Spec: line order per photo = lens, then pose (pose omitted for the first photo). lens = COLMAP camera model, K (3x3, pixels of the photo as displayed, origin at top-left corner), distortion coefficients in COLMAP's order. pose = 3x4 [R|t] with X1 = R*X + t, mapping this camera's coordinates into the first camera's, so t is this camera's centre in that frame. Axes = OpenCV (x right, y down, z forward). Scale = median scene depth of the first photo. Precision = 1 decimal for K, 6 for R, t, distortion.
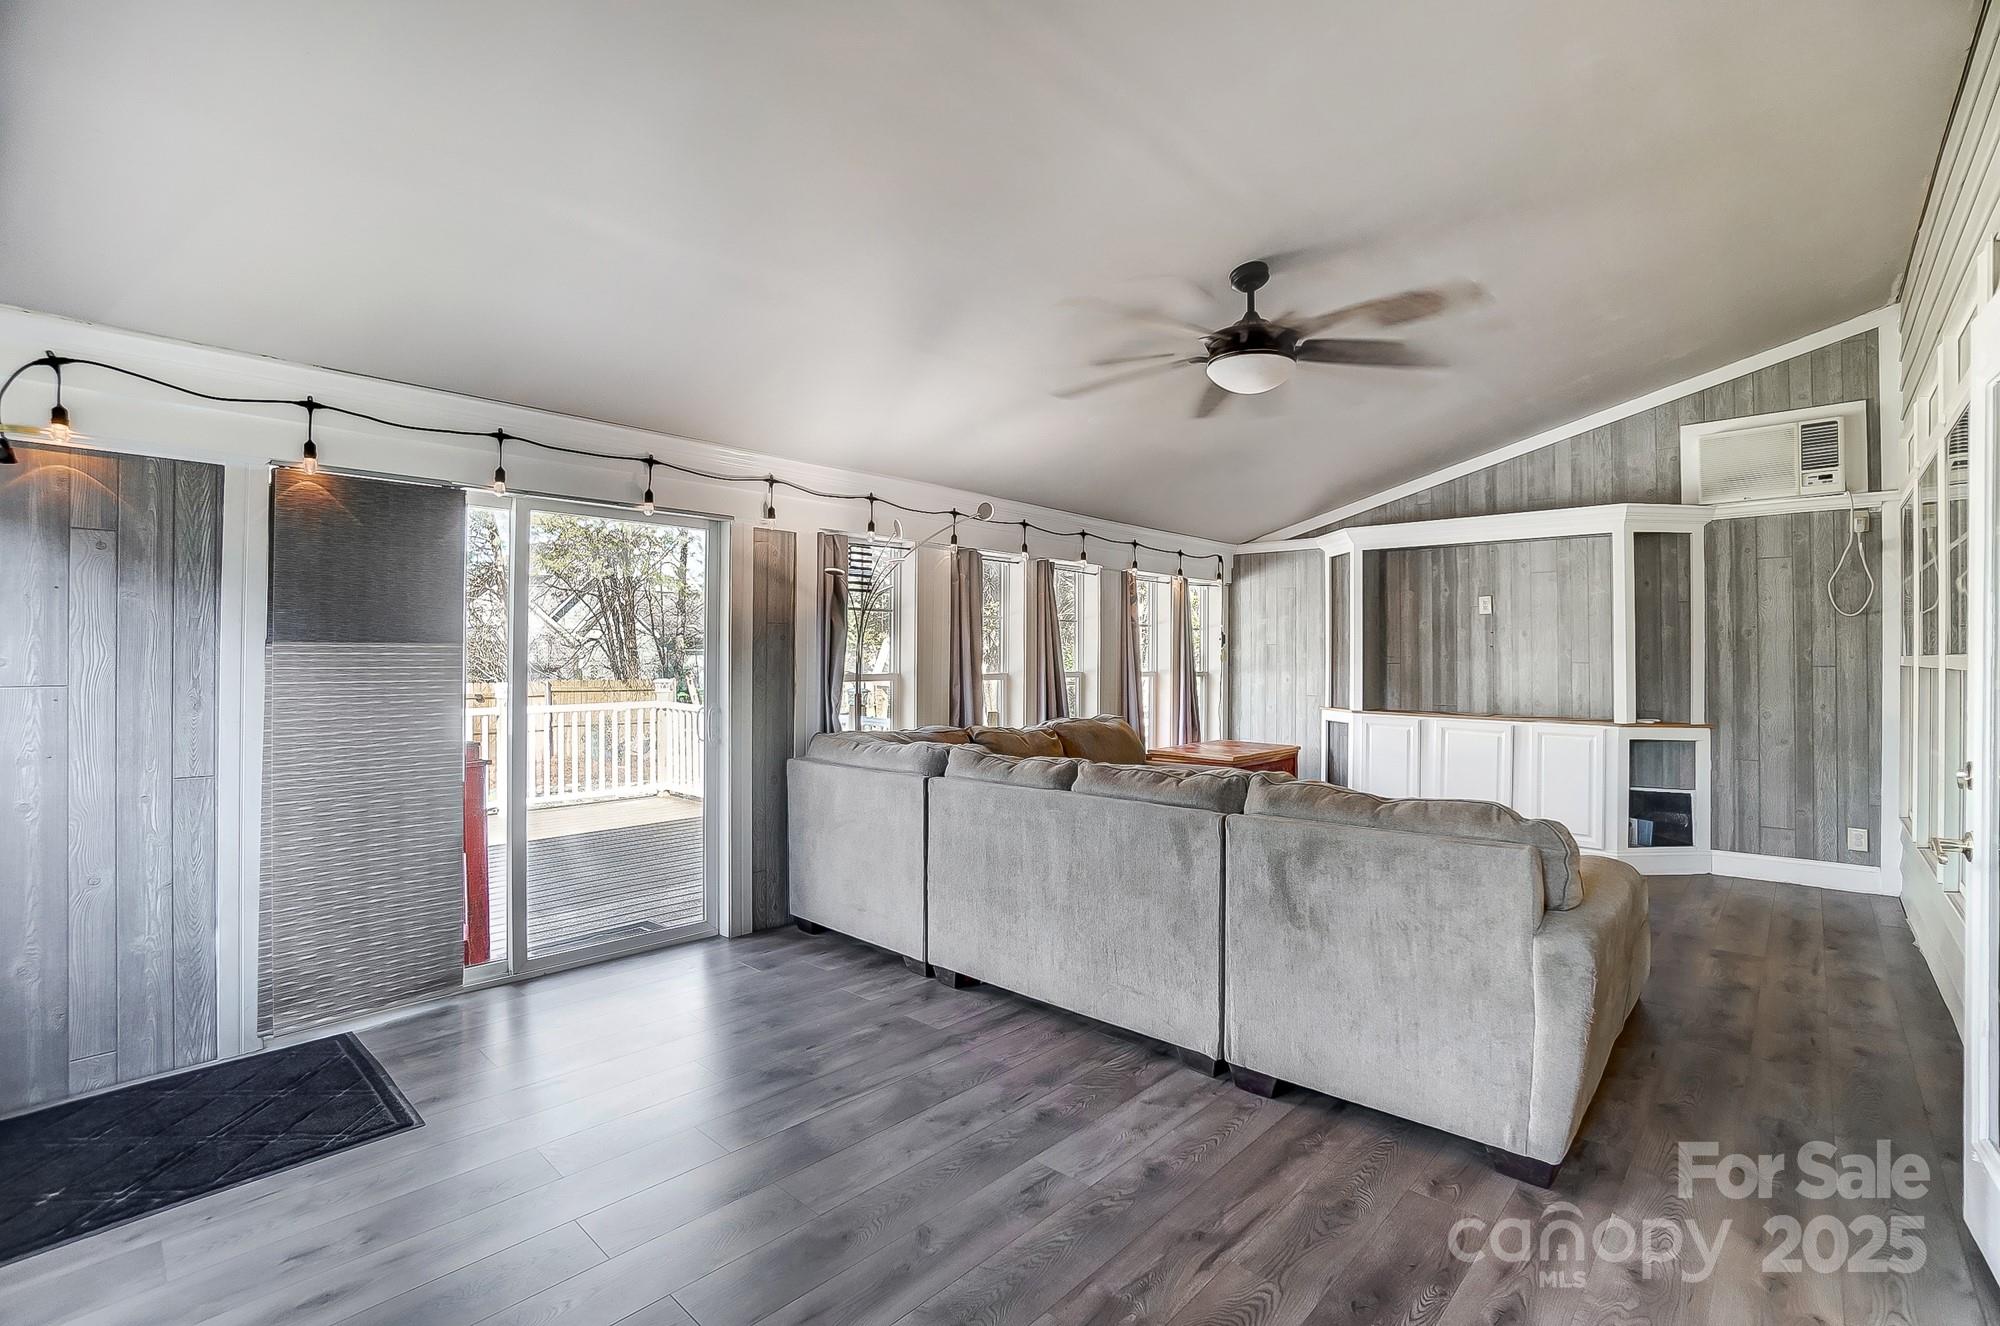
lens RADIAL K [[890.1, 0, 1000.0], [0, 890.1, 663.0], [0, 0, 1]] dist [-0.064423, 0.024486]
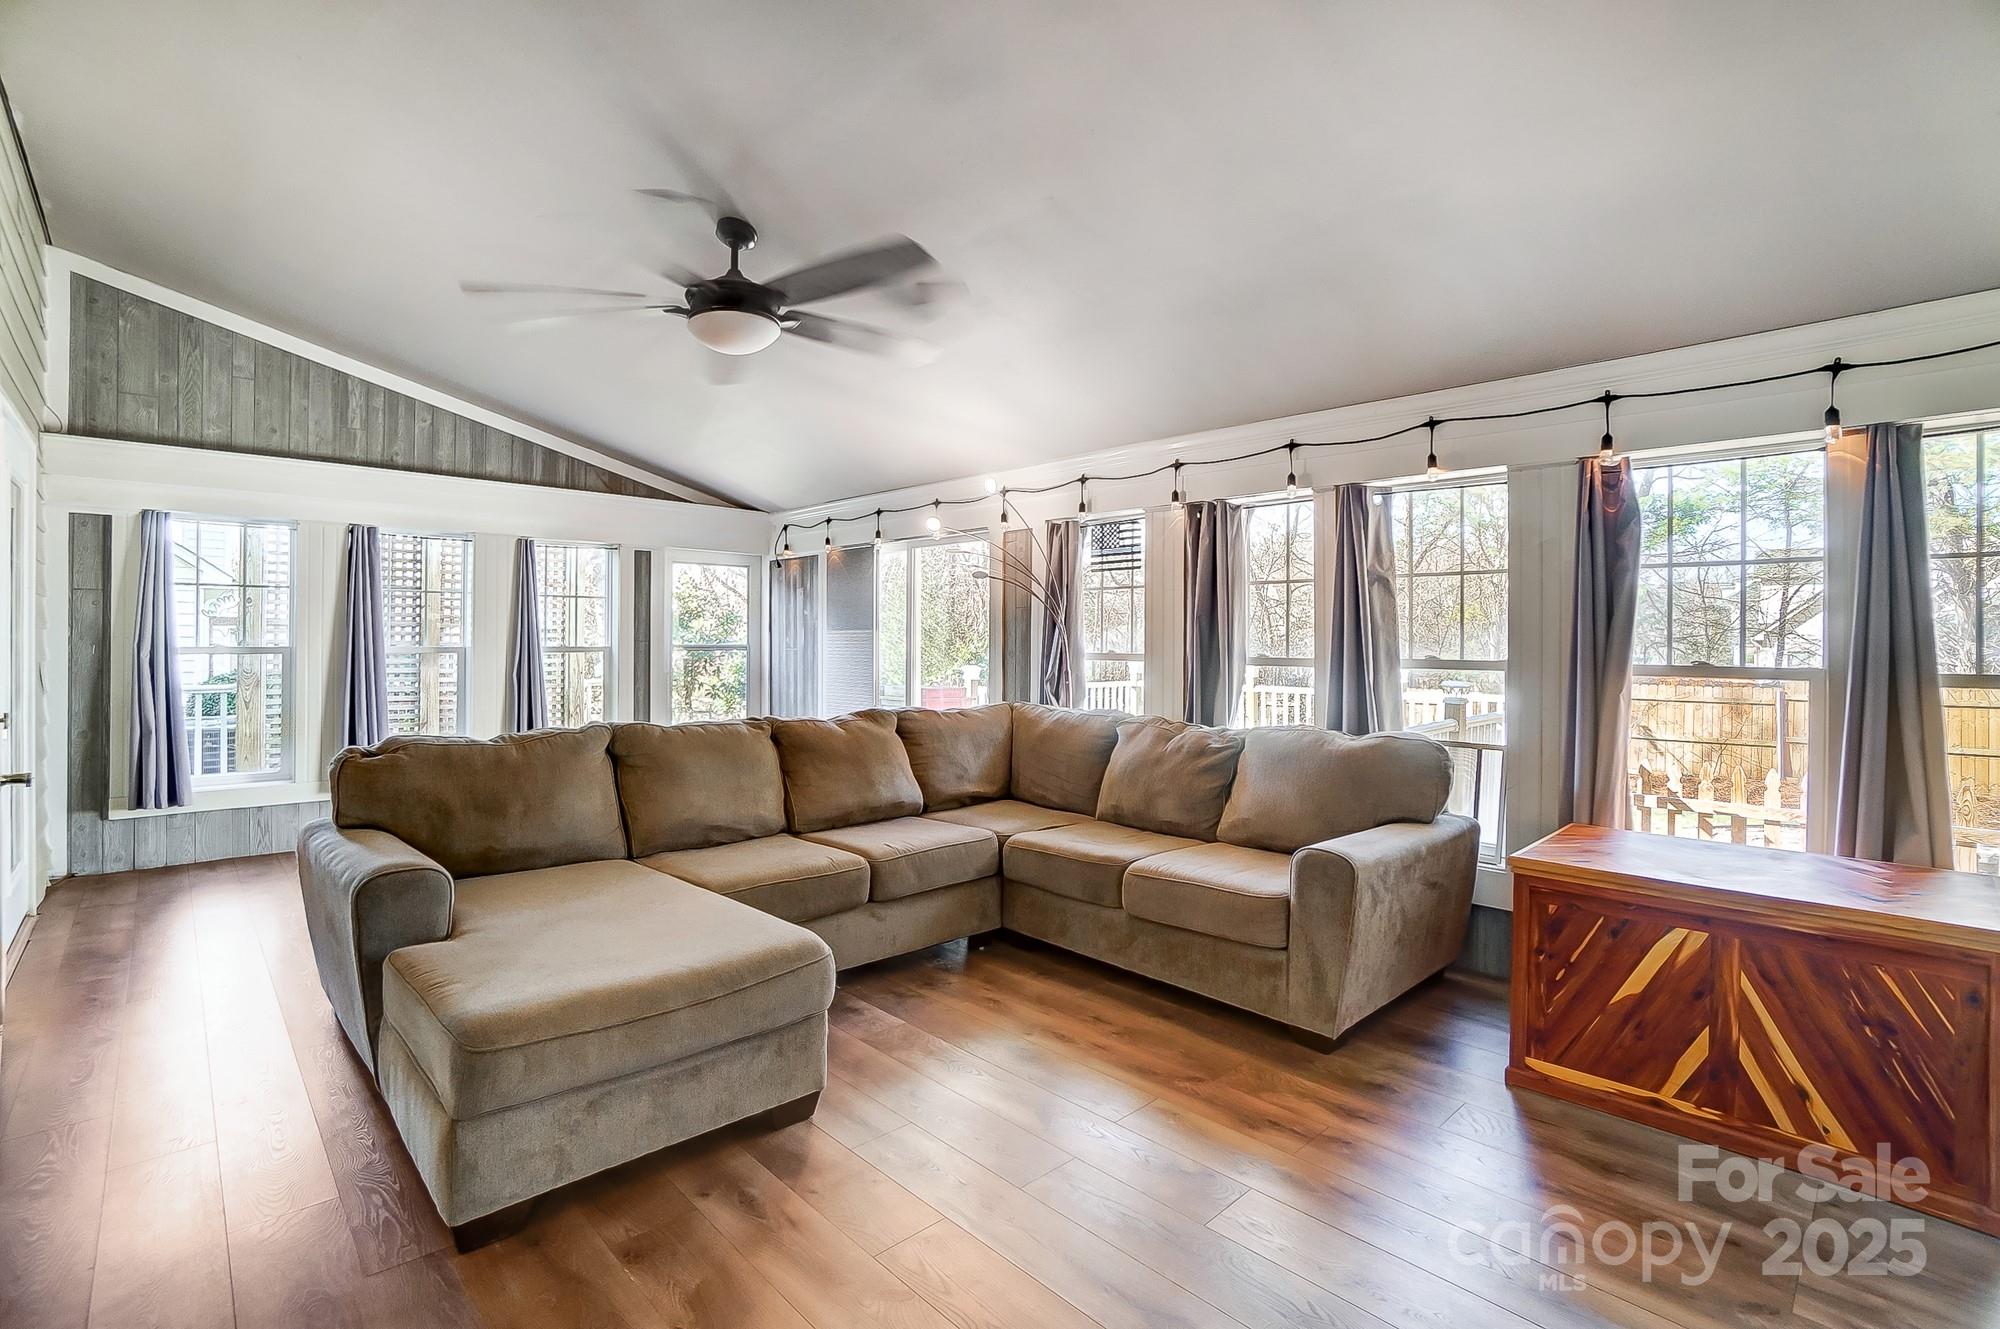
lens RADIAL K [[905.2, 0, 998.4], [0, 905.2, 656.0], [0, 0, 1]] dist [-0.031262, 0.000609]
pose [[-0.057976, 0.018035, -0.998155, 0.824526], [-0.010052, 0.999776, 0.018649, -0.000476], [0.998267, 0.011115, -0.057782, 0.880089]]
